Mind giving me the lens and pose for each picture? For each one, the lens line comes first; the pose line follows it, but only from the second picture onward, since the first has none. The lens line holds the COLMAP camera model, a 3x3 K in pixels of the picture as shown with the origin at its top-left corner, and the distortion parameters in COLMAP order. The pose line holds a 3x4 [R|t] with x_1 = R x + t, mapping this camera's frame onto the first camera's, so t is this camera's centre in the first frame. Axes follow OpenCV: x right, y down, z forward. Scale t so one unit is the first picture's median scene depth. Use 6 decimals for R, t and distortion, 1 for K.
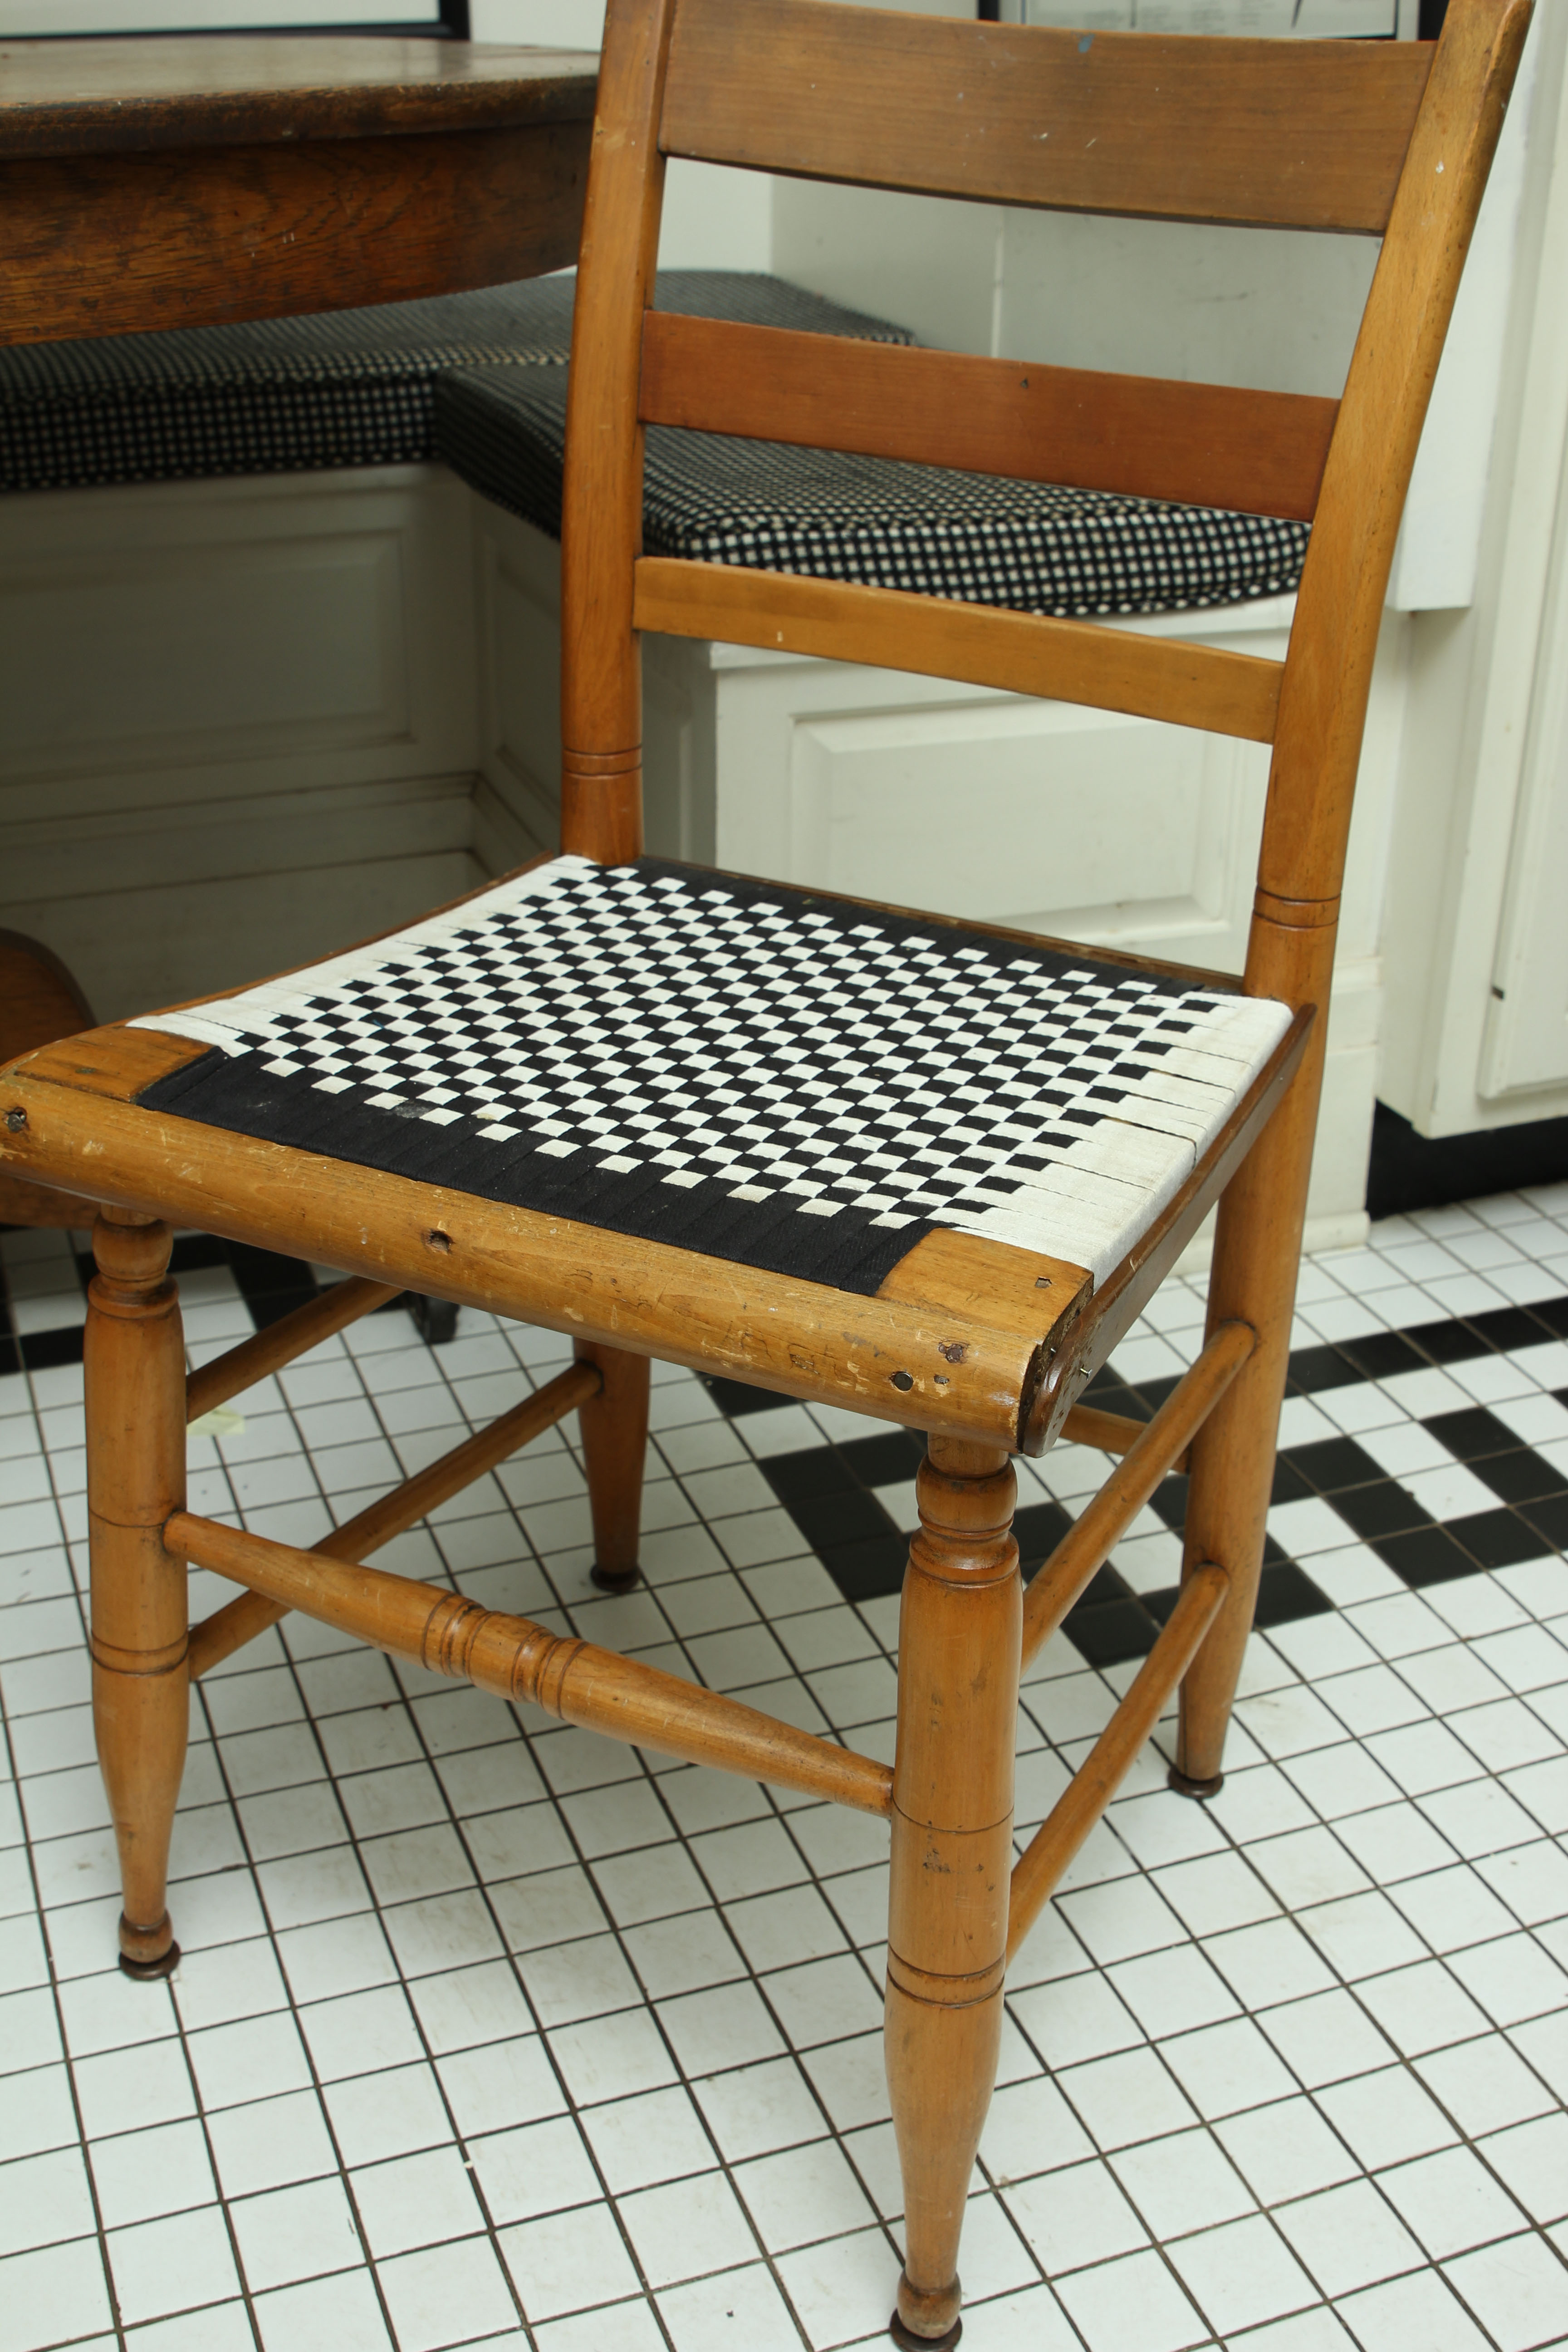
lens RADIAL K [[2535.1, 0, 782.2], [0, 2535.1, 1168.6], [0, 0, 1]] dist [-0.103310, 0.000000]
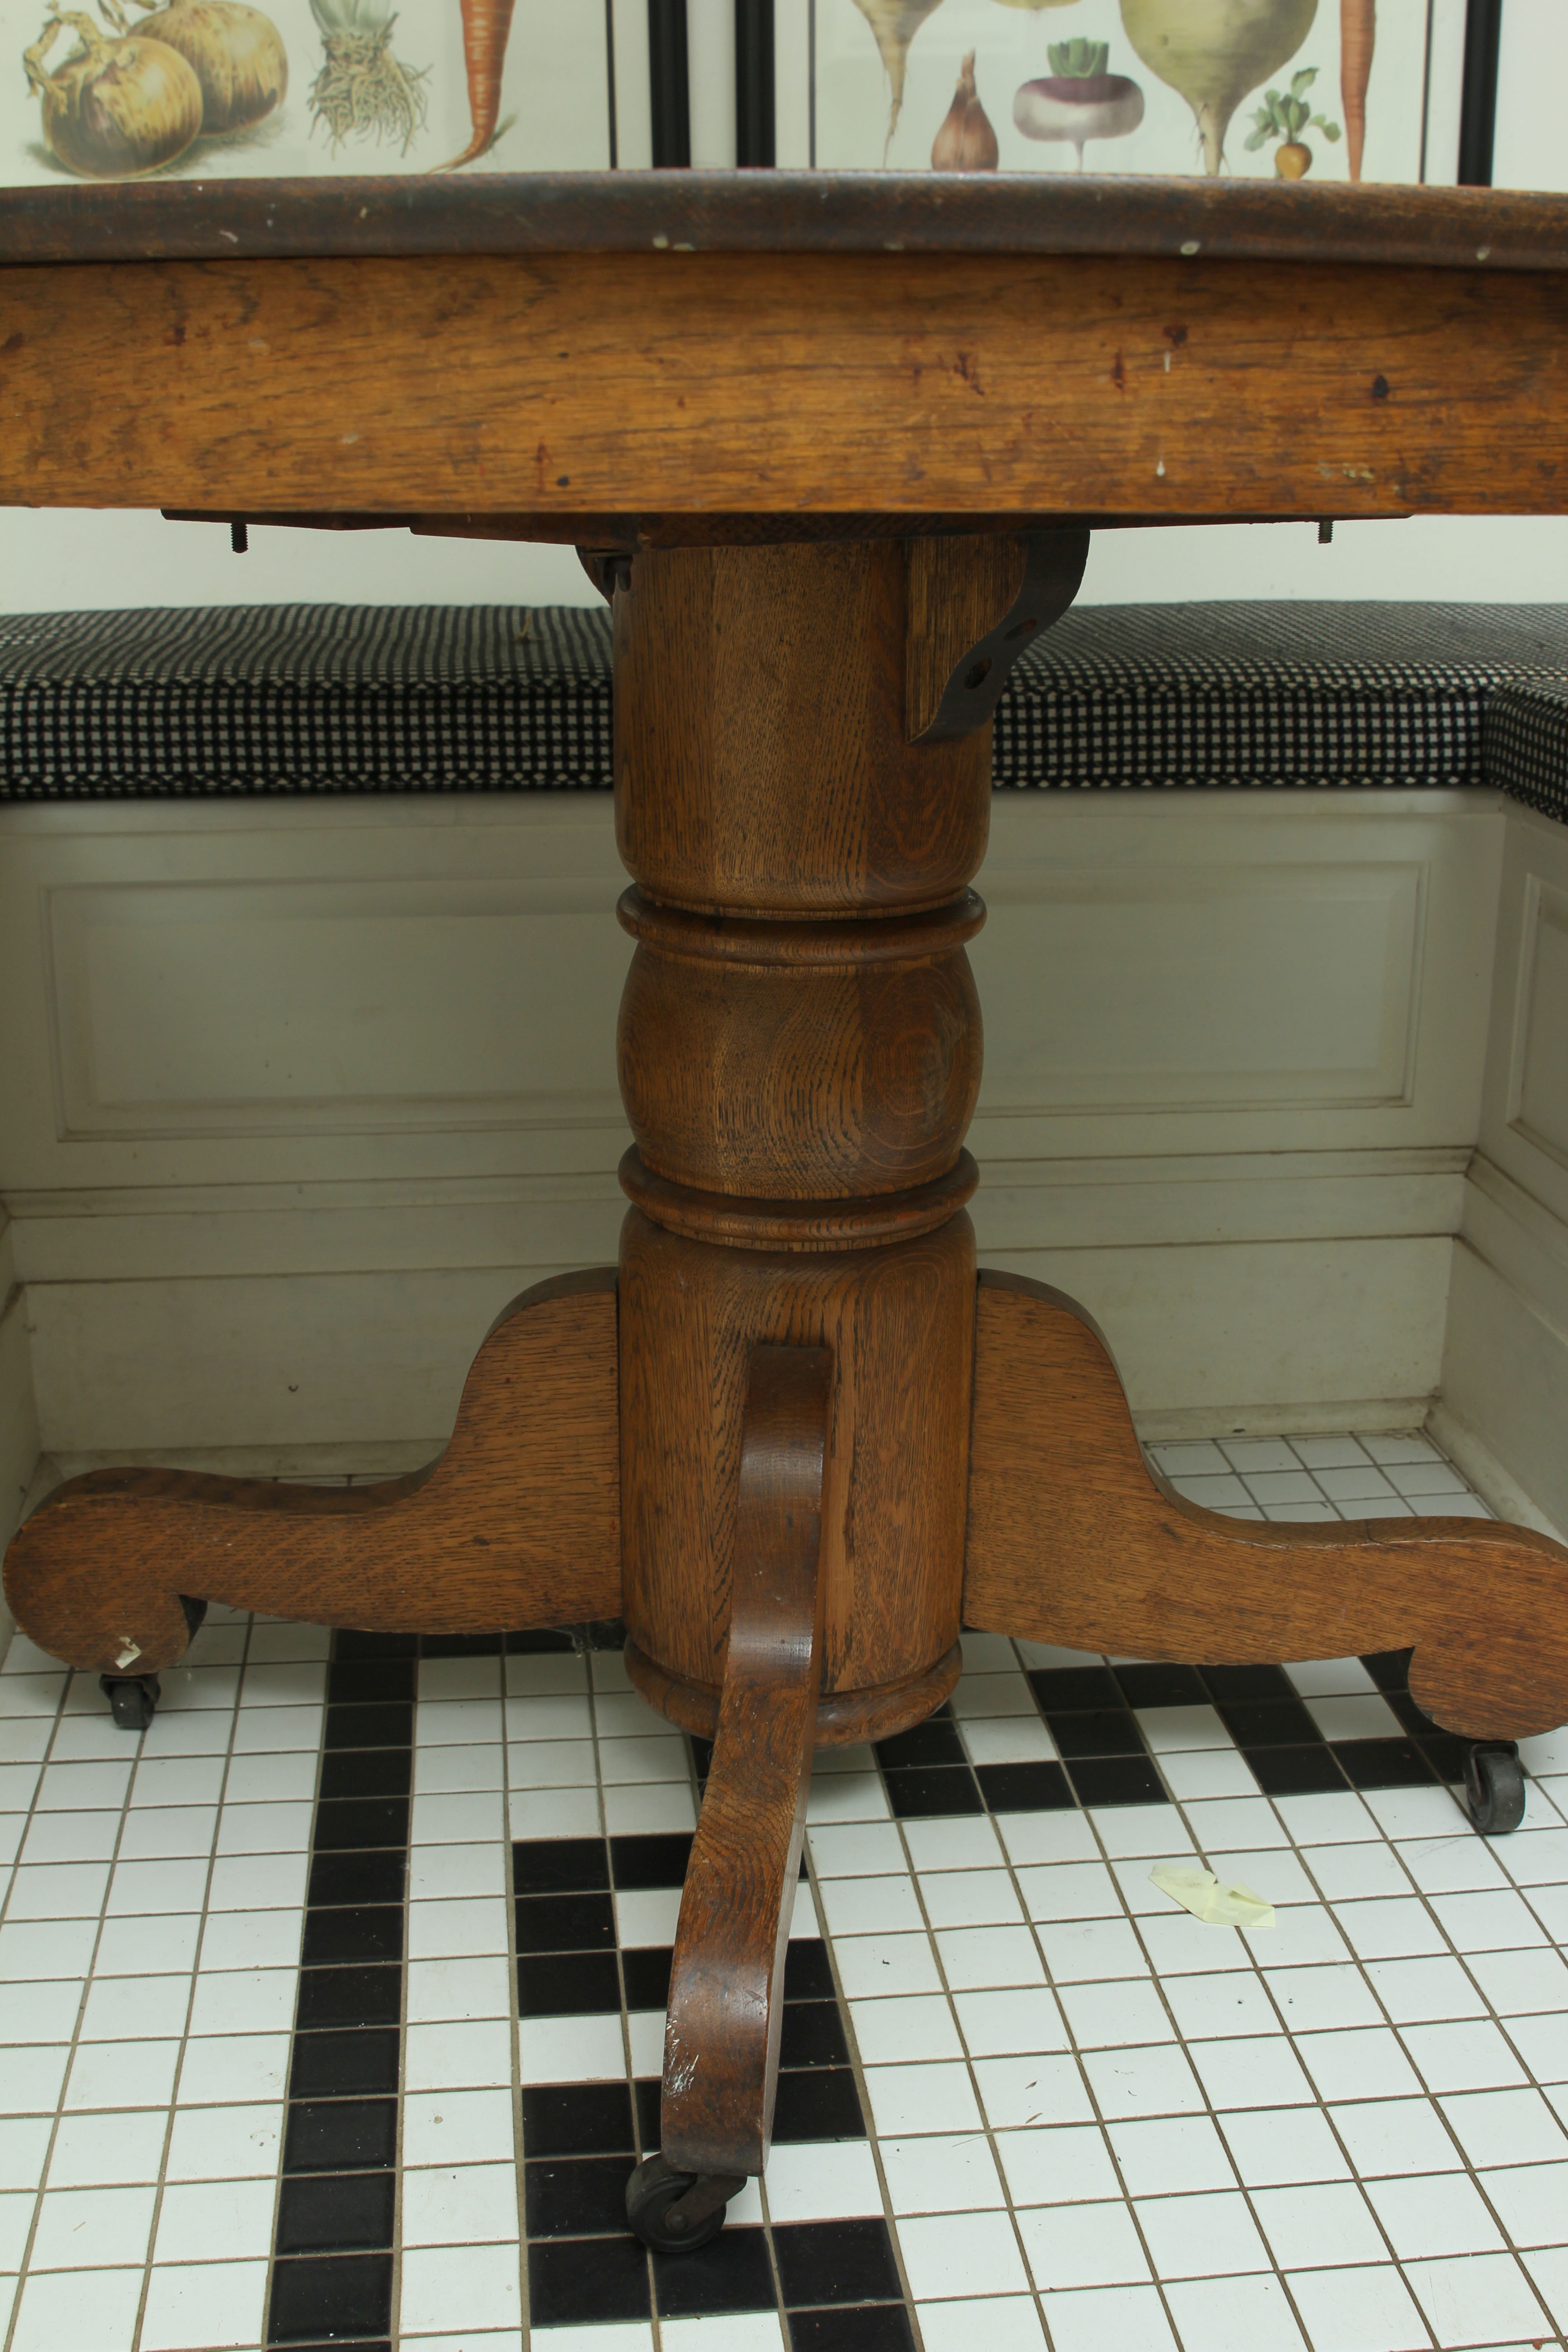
lens RADIAL K [[2535.1, 0, 765.7], [0, 2535.1, 1184.1], [0, 0, 1]] dist [-0.103310, 0.000000]
pose [[0.969157, 0.073777, -0.235143, -0.211230], [-0.107563, 0.985092, -0.134251, -0.004172], [0.221733, 0.155403, 0.962645, 0.168191]]
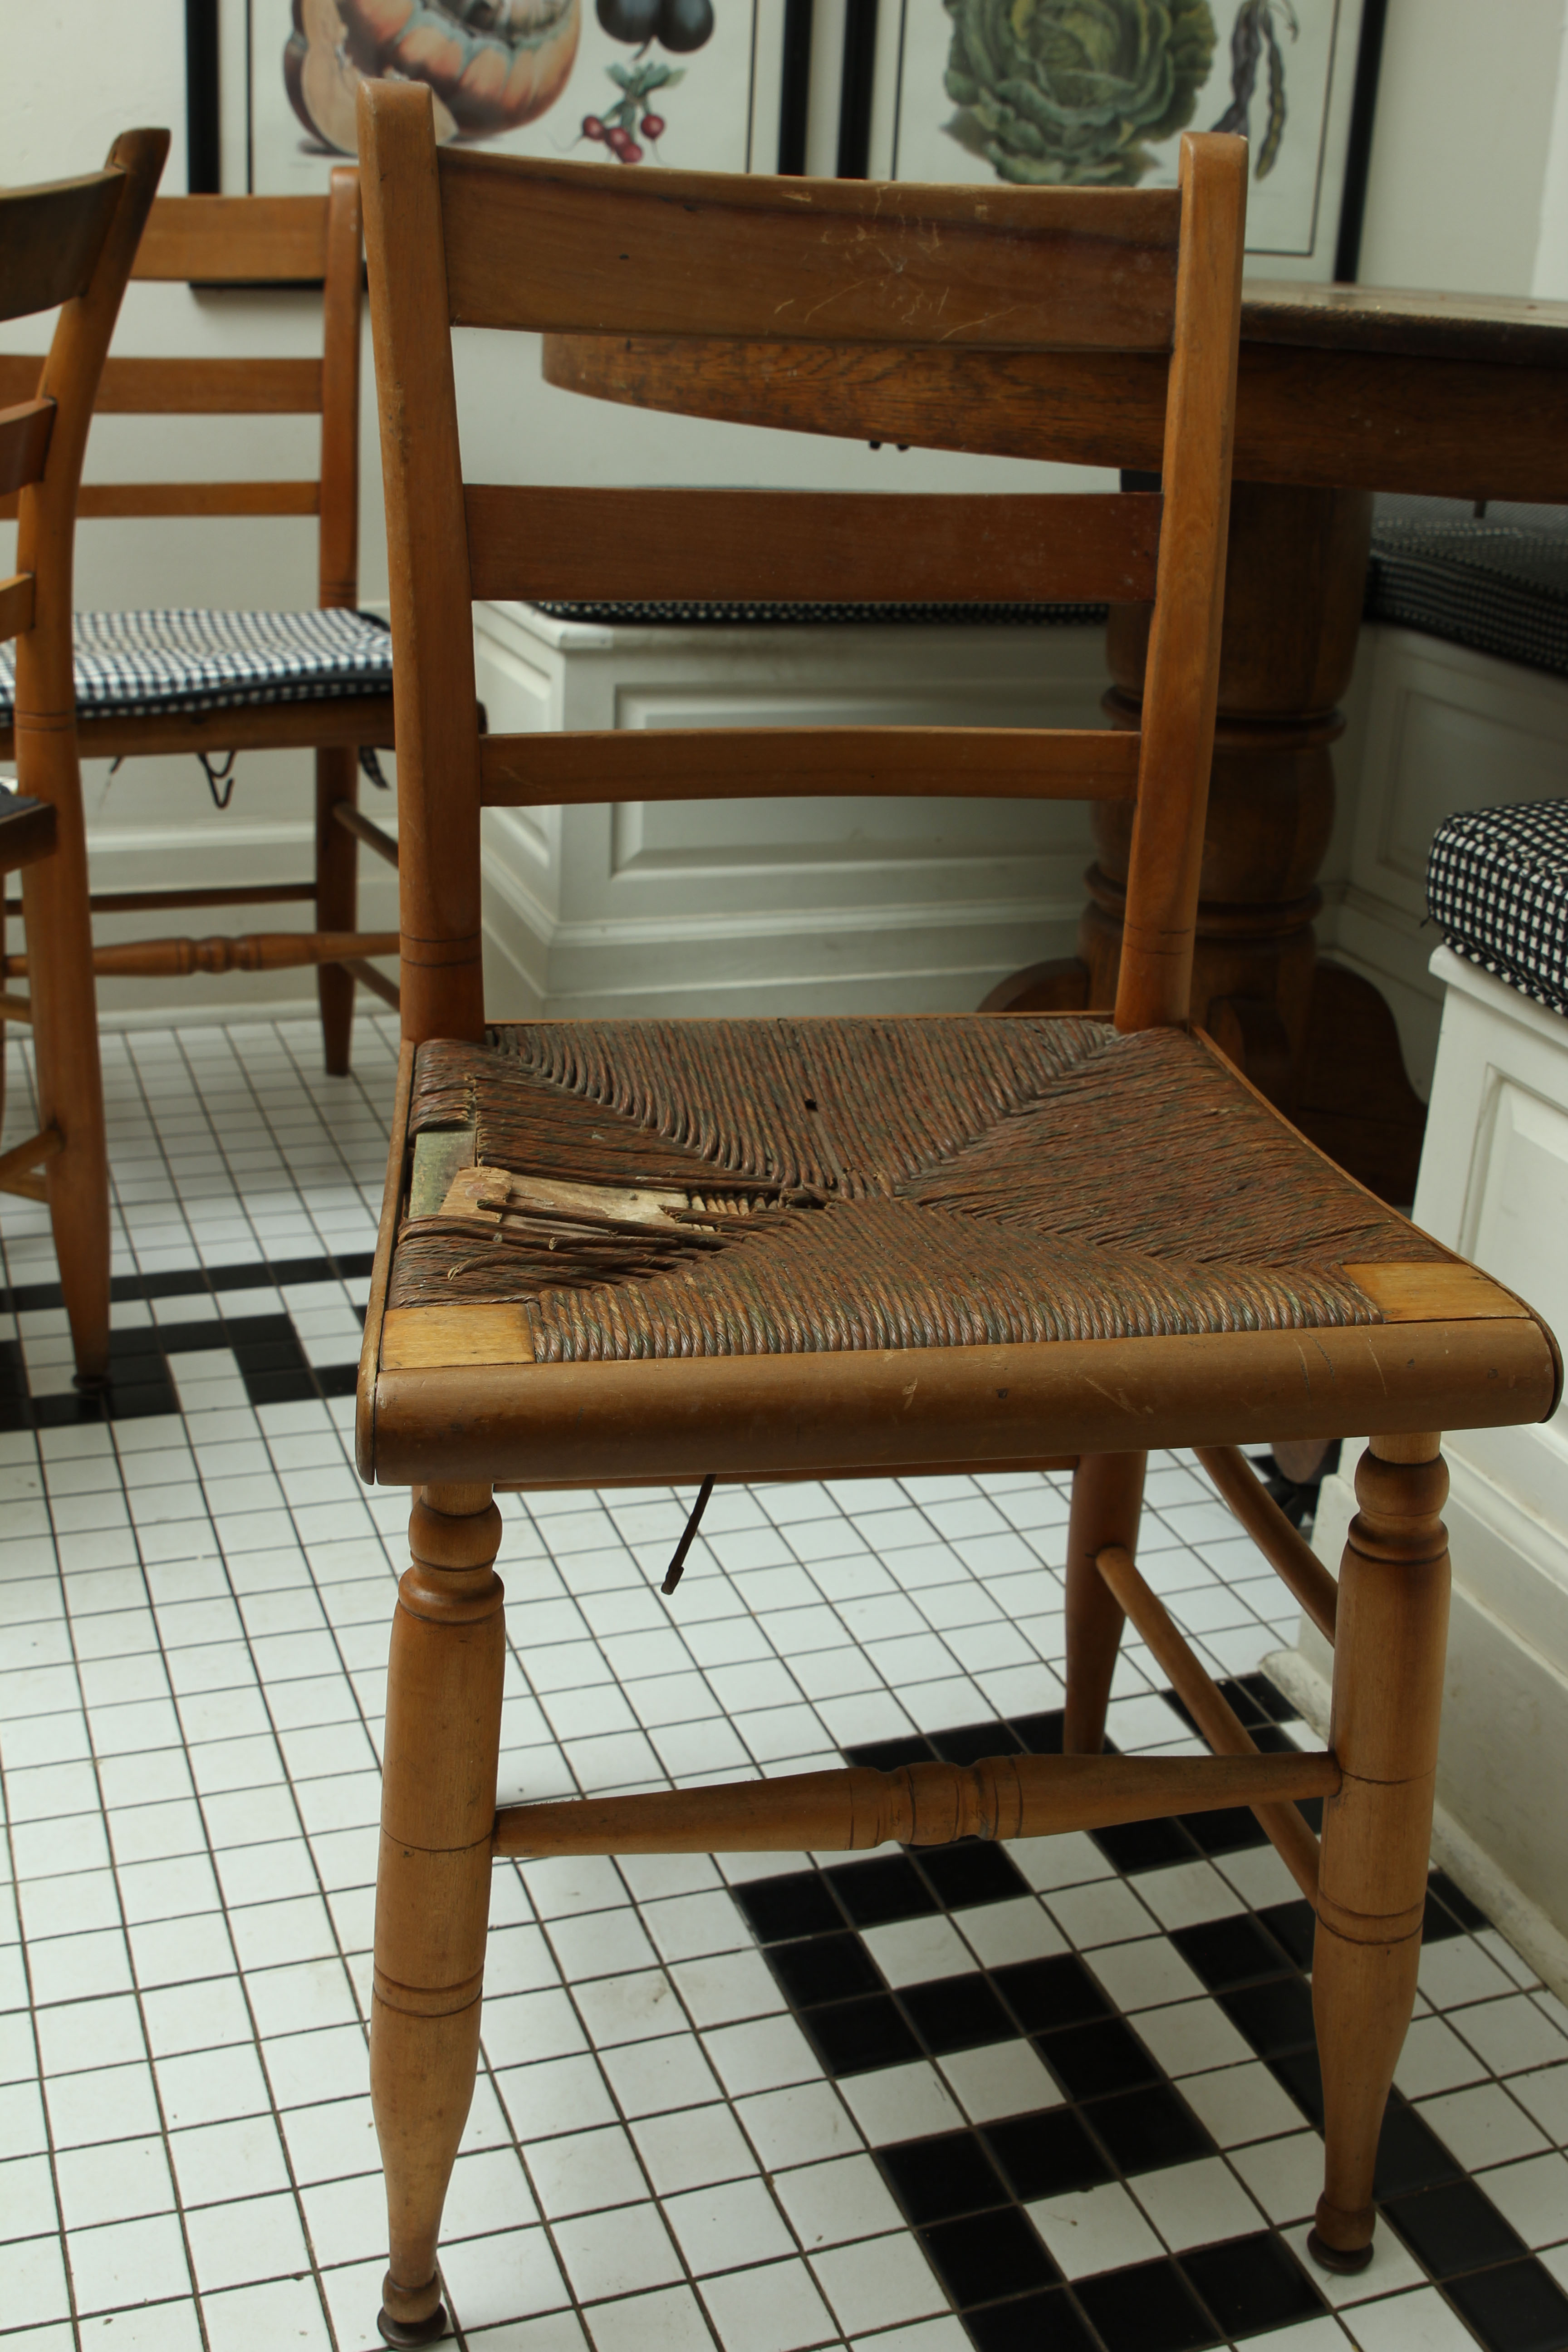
lens RADIAL K [[2535.1, 0, 798.9], [0, 2535.1, 1182.2], [0, 0, 1]] dist [-0.103310, 0.000000]
pose [[-0.020333, 0.360188, -0.932658, 0.843701], [-0.482016, 0.813746, 0.324773, -0.318495], [0.875926, 0.456160, 0.157070, 0.685757]]
